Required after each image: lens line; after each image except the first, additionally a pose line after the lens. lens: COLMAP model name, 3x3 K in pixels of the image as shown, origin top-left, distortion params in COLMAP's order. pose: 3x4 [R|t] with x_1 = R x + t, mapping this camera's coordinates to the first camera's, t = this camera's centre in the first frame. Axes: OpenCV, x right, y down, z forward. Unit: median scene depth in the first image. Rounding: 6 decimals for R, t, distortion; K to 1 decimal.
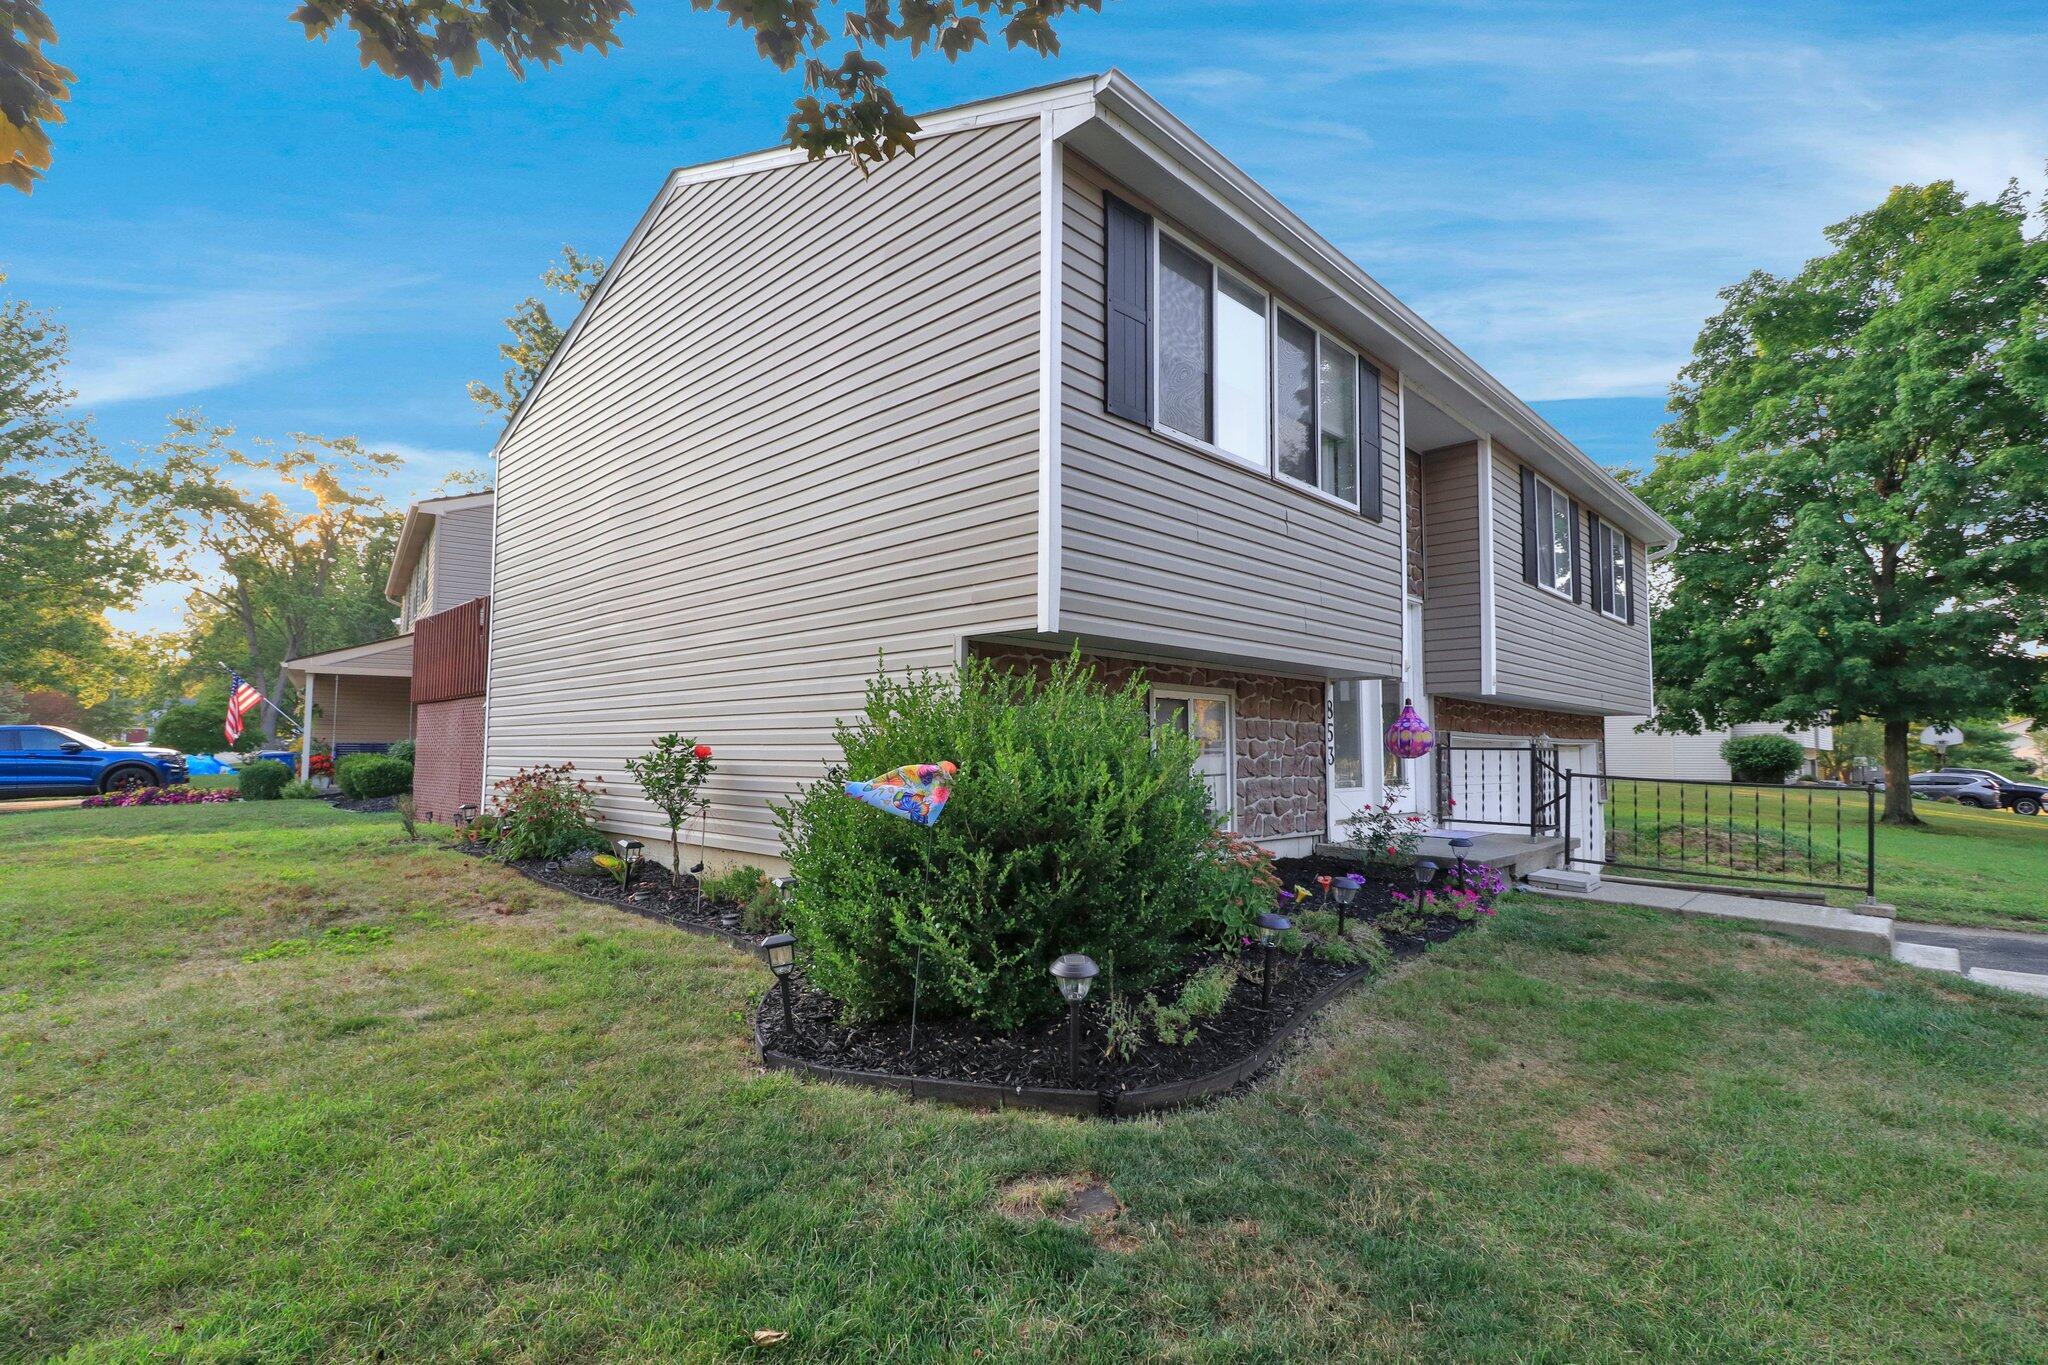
lens RADIAL K [[971.5, 0, 982.6], [0, 971.5, 704.7], [0, 0, 1]] dist [-0.022089, -0.002109]
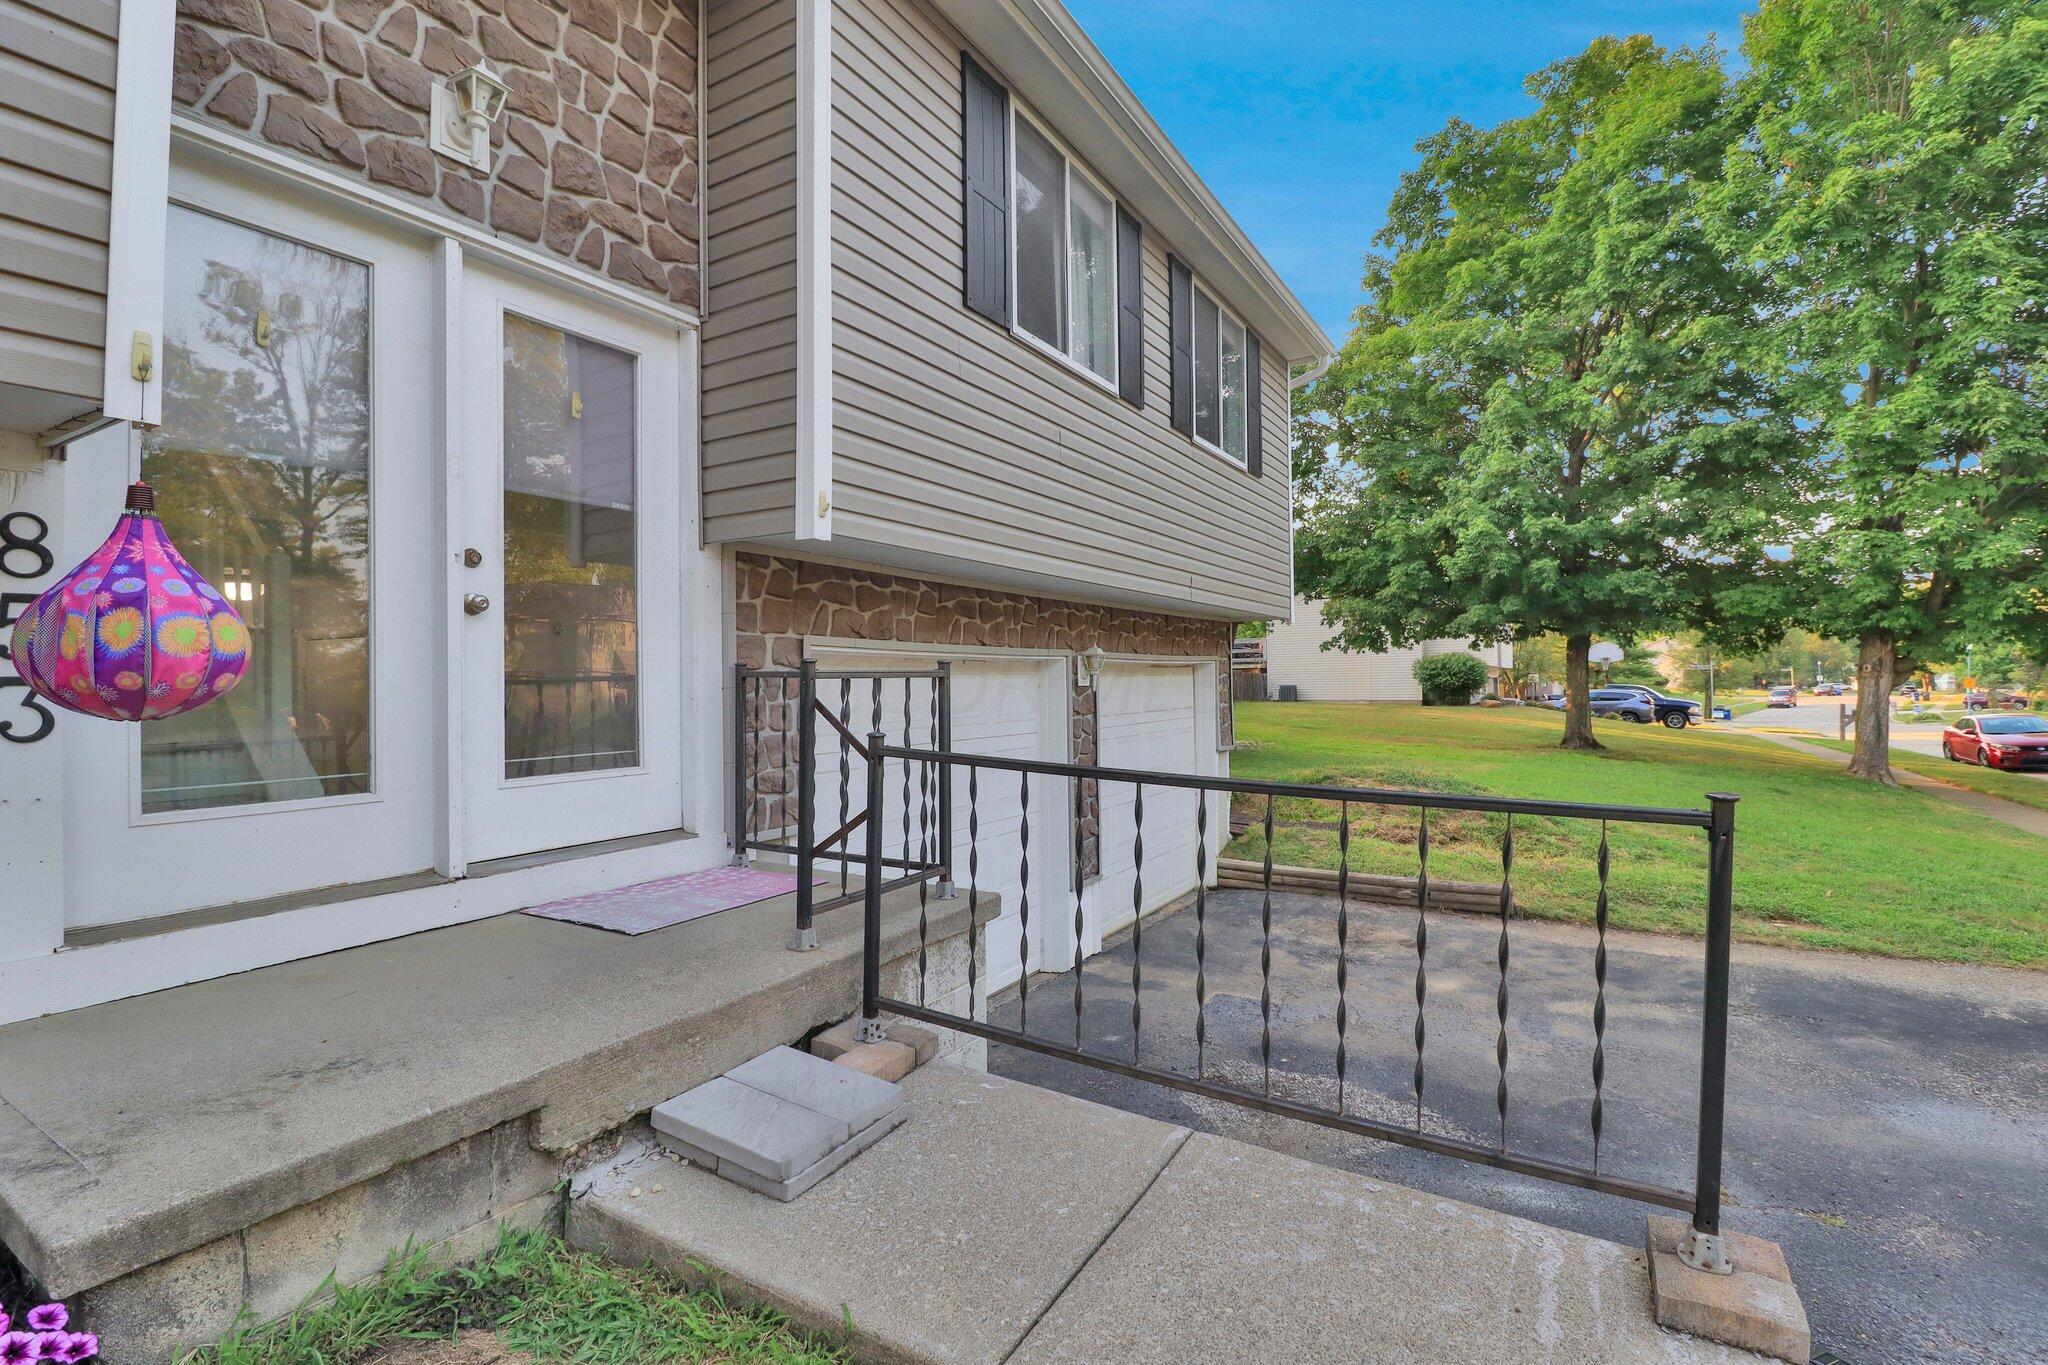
lens RADIAL K [[934.6, 0, 1024.0], [0, 934.6, 682.5], [0, 0, 1]] dist [-0.004414, -0.000540]
pose [[0.969141, -0.017810, 0.245862, 0.234808], [0.005047, 0.998611, 0.052444, 0.013350], [-0.246454, -0.049585, 0.967885, 0.272819]]
